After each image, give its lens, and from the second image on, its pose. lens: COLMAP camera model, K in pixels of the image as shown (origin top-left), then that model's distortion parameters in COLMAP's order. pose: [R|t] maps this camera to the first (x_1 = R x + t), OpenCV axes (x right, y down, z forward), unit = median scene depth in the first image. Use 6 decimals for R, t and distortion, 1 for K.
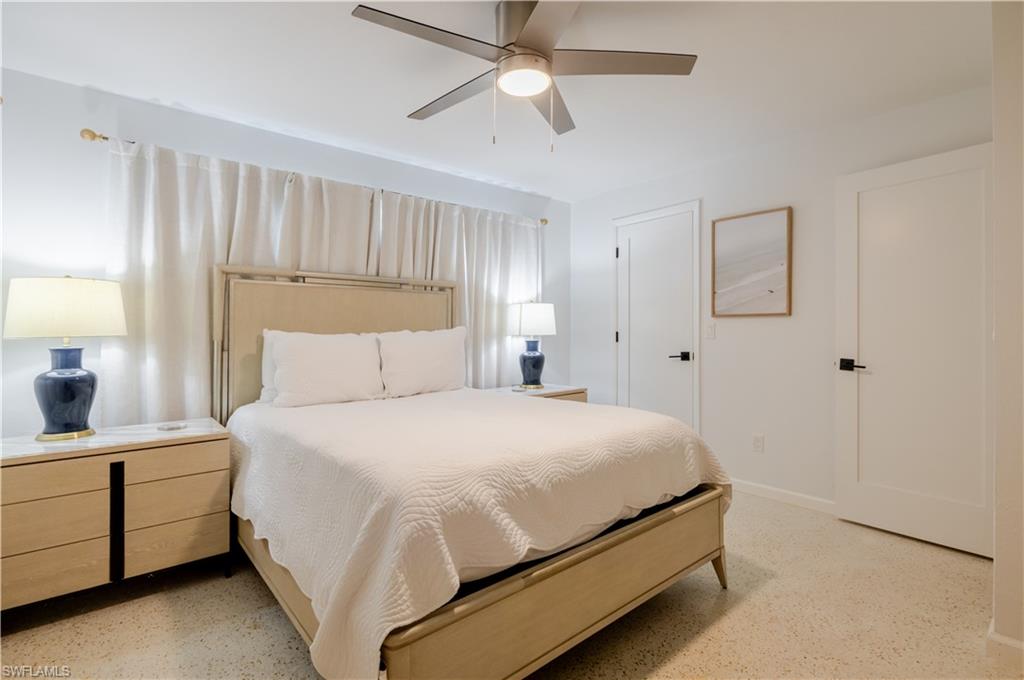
lens RADIAL K [[489.4, 0, 512.0], [0, 489.4, 340.0], [0, 0, 1]] dist [-0.015022, -0.000084]
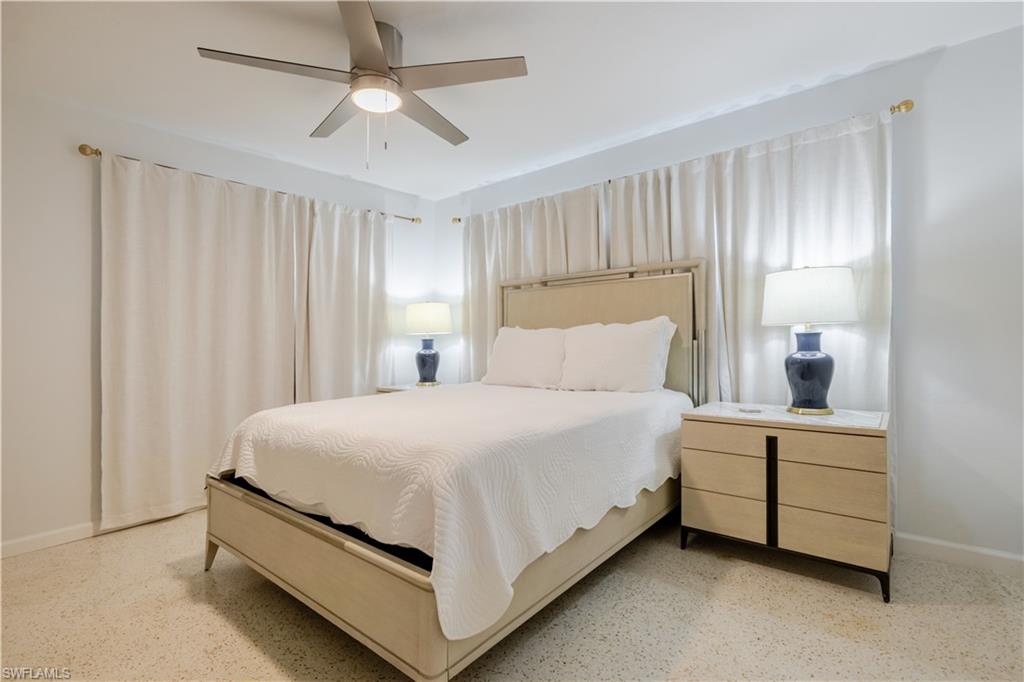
lens RADIAL K [[509.1, 0, 511.7], [0, 509.1, 312.5], [0, 0, 1]] dist [0.024542, -0.000116]
pose [[0.143785, -0.035385, -0.988976, 0.666656], [0.017360, 0.999297, -0.033230, -0.009331], [0.989457, -0.012391, 0.144298, 0.603435]]
